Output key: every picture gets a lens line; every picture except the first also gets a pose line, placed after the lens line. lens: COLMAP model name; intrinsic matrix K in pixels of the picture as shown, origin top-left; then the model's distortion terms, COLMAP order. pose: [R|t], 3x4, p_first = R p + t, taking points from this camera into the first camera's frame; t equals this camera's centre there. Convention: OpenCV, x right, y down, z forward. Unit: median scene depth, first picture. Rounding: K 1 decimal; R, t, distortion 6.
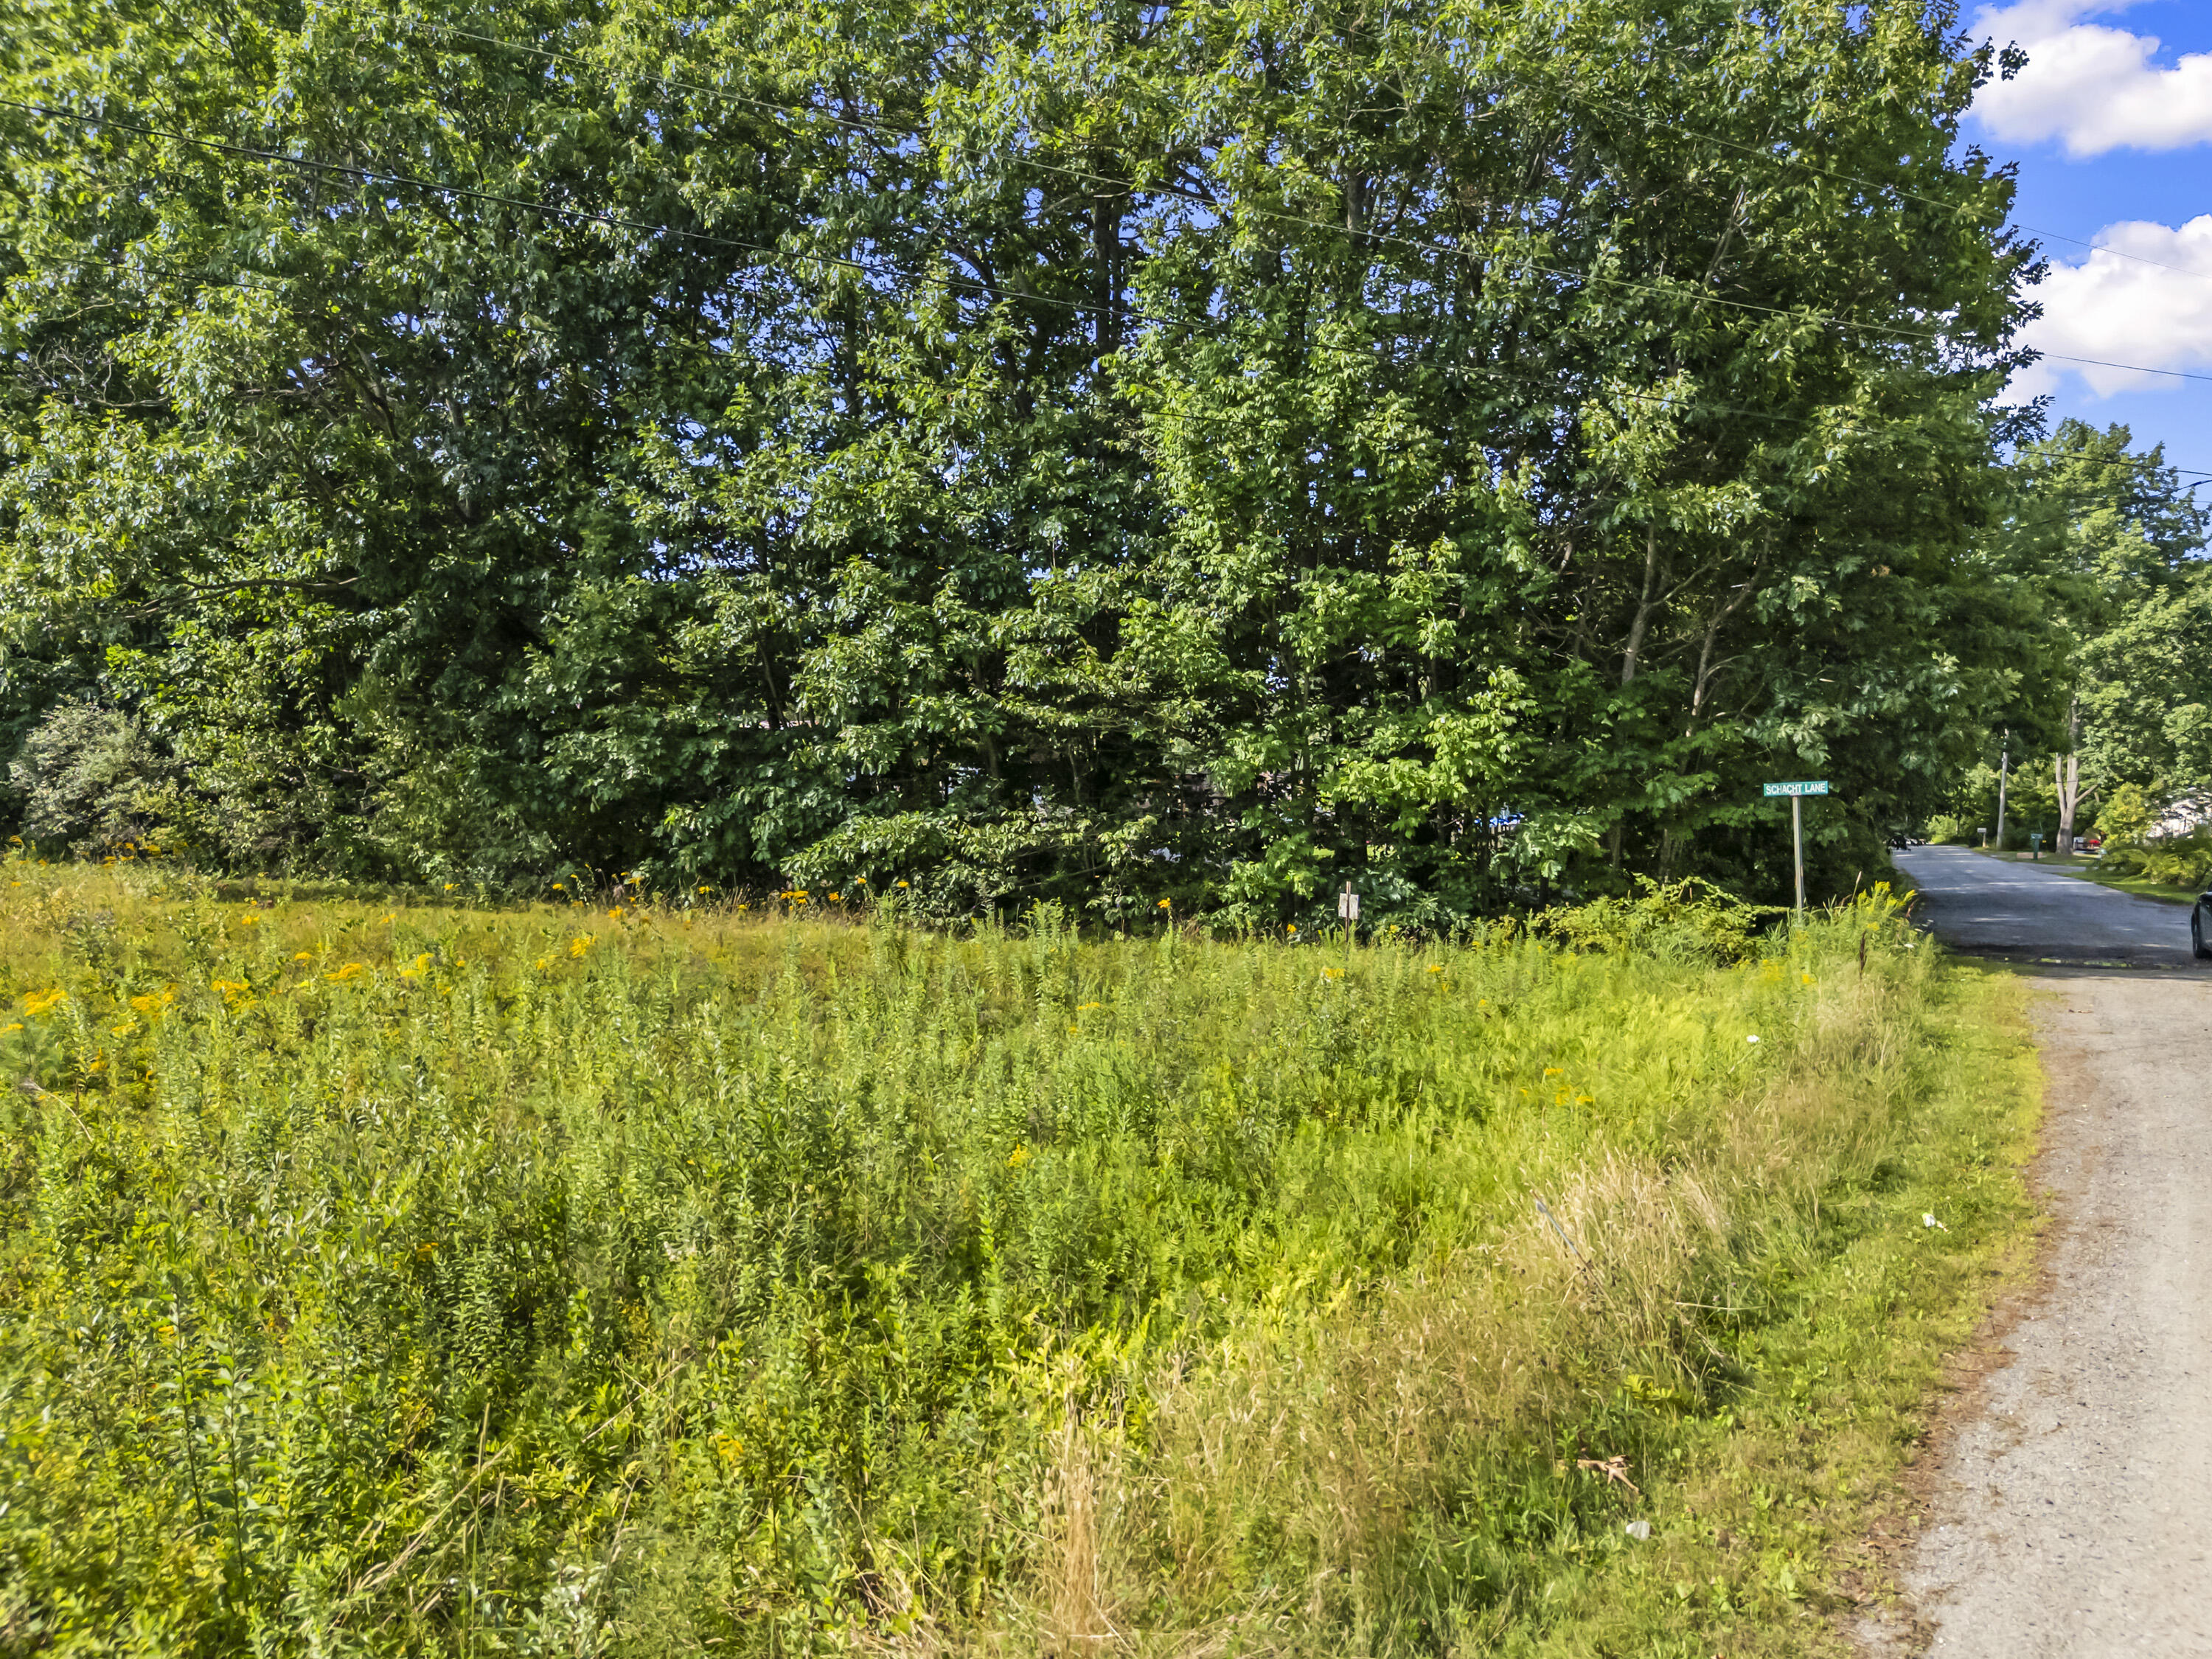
lens RADIAL K [[1657.3, 0, 1106.4], [0, 1657.3, 862.2], [0, 0, 1]] dist [0.074929, -0.097476]
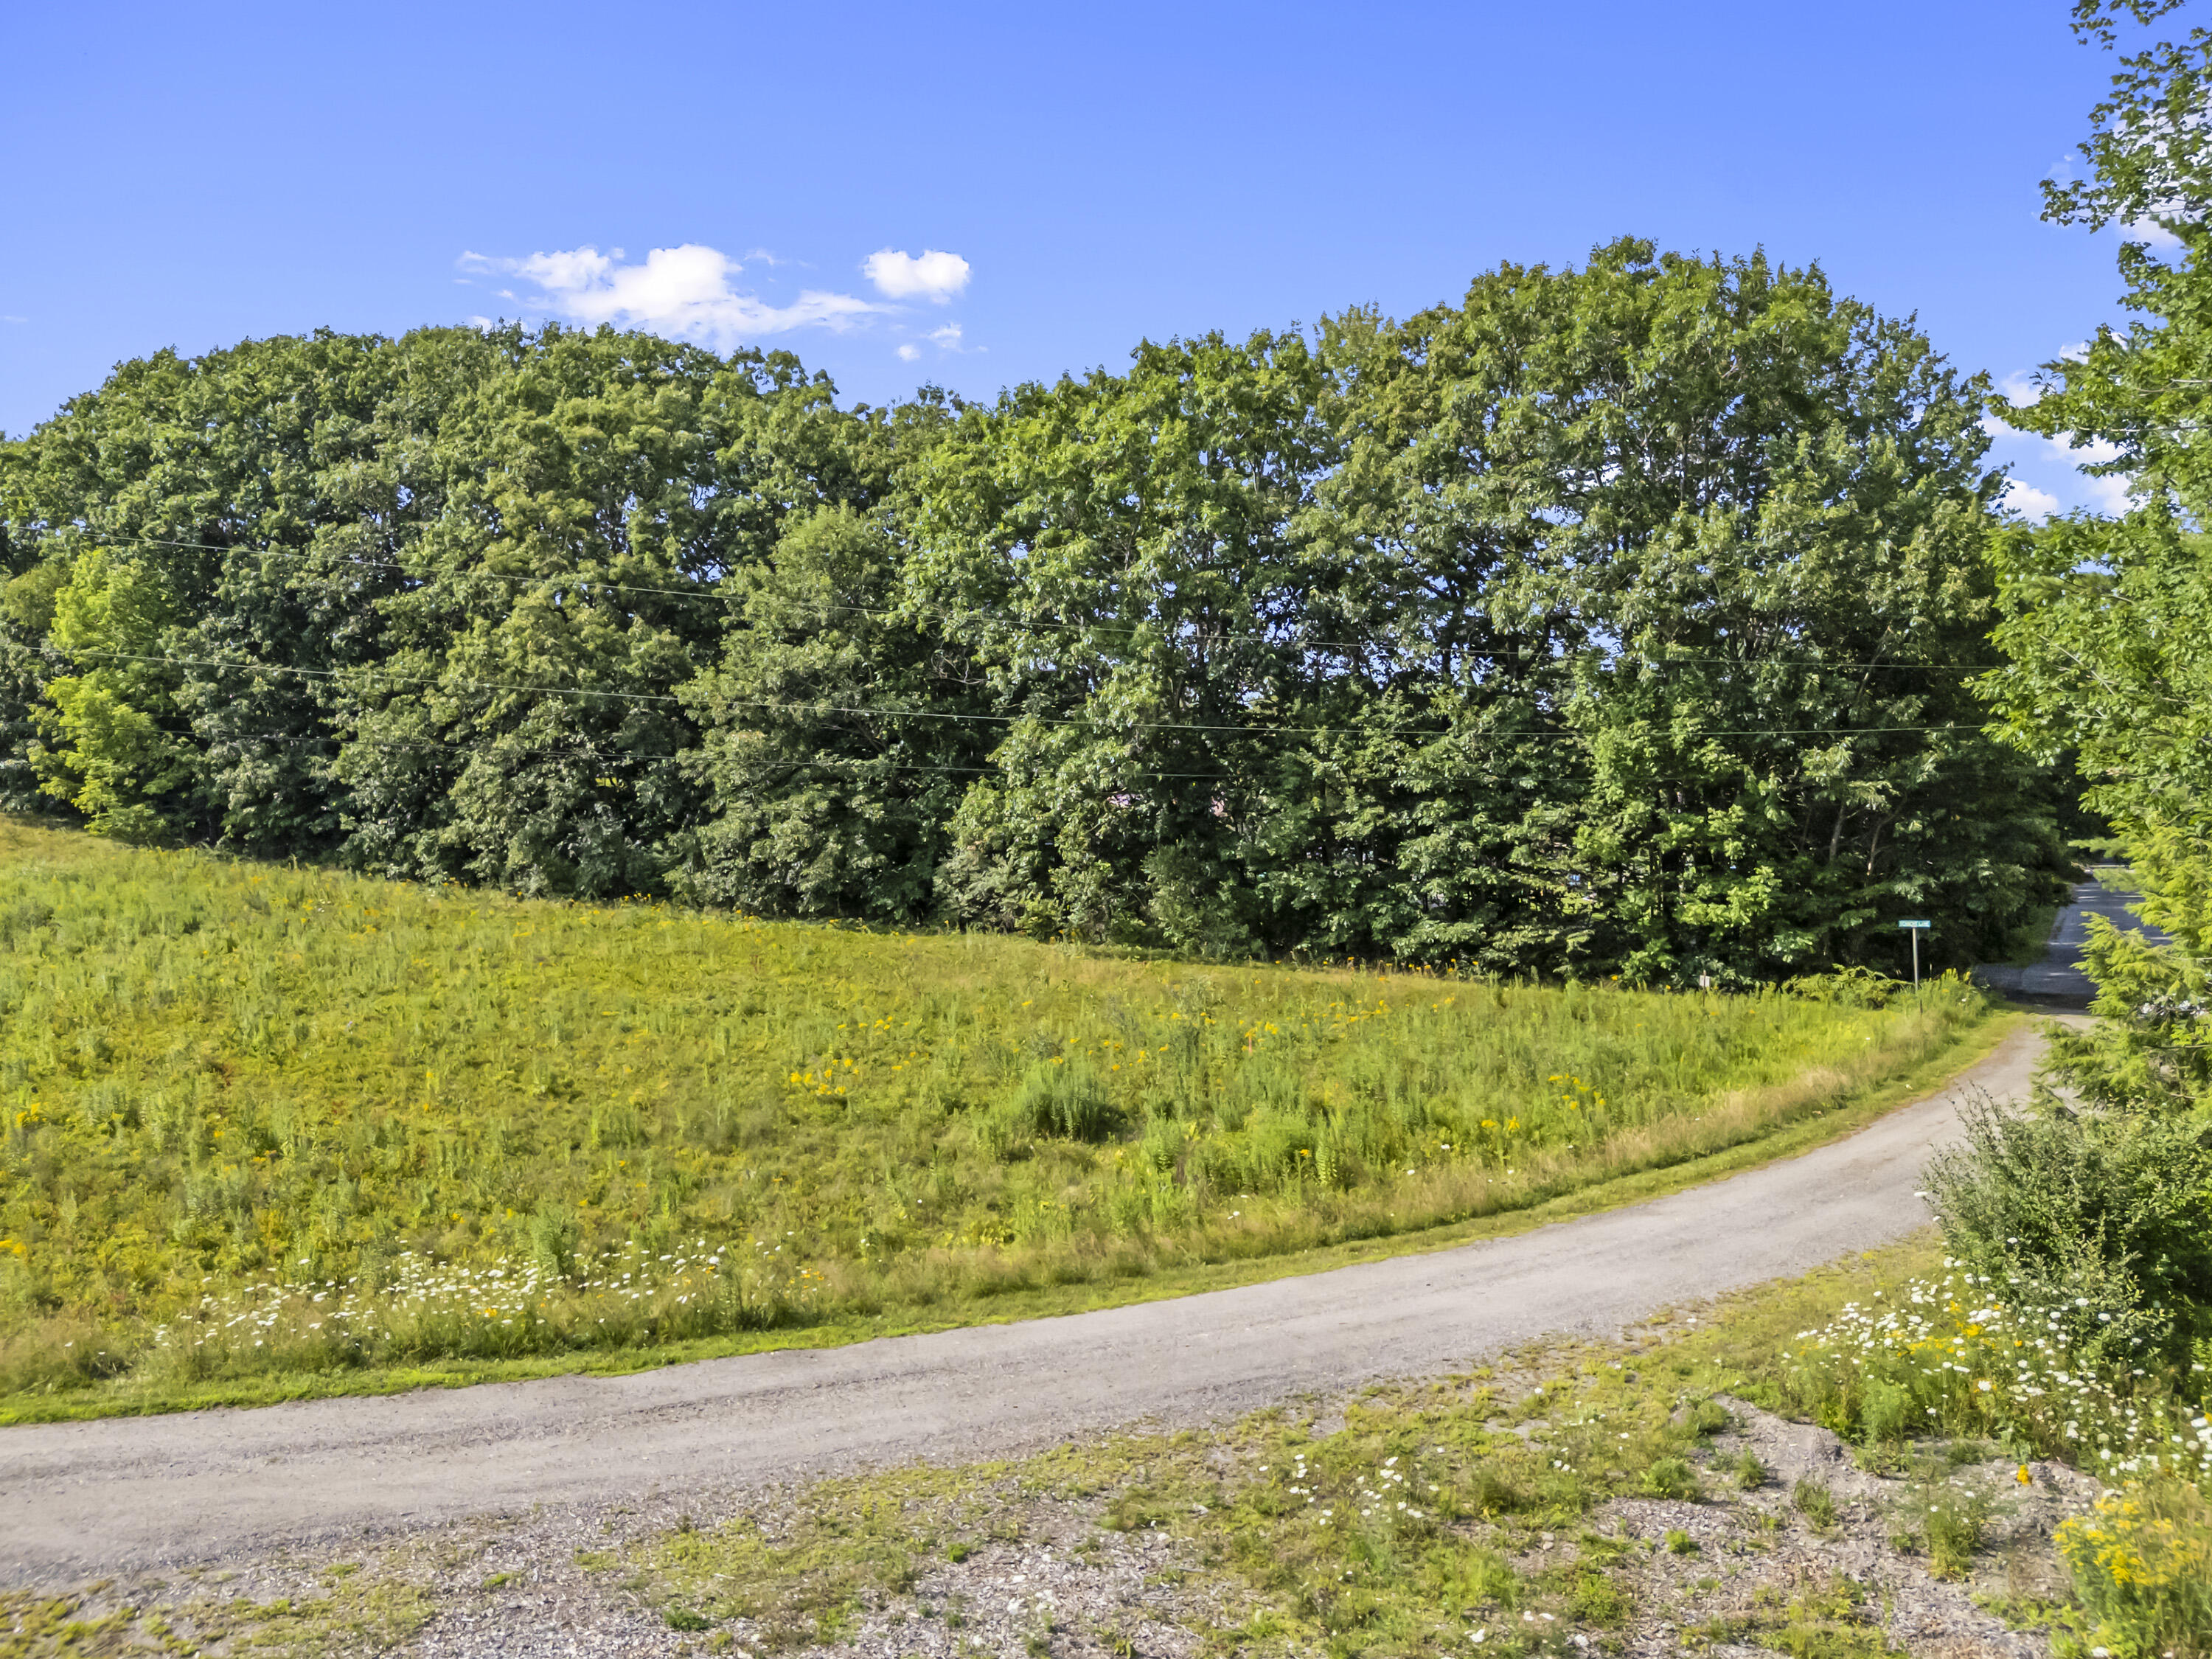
lens RADIAL K [[1657.3, 0, 1106.4], [0, 1657.3, 862.2], [0, 0, 1]] dist [0.074929, -0.097476]
pose [[0.981115, 0.011064, -0.193109, -0.159043], [-0.017194, 0.999399, -0.030097, -0.037393], [0.192660, 0.032849, 0.980716, -1.142607]]
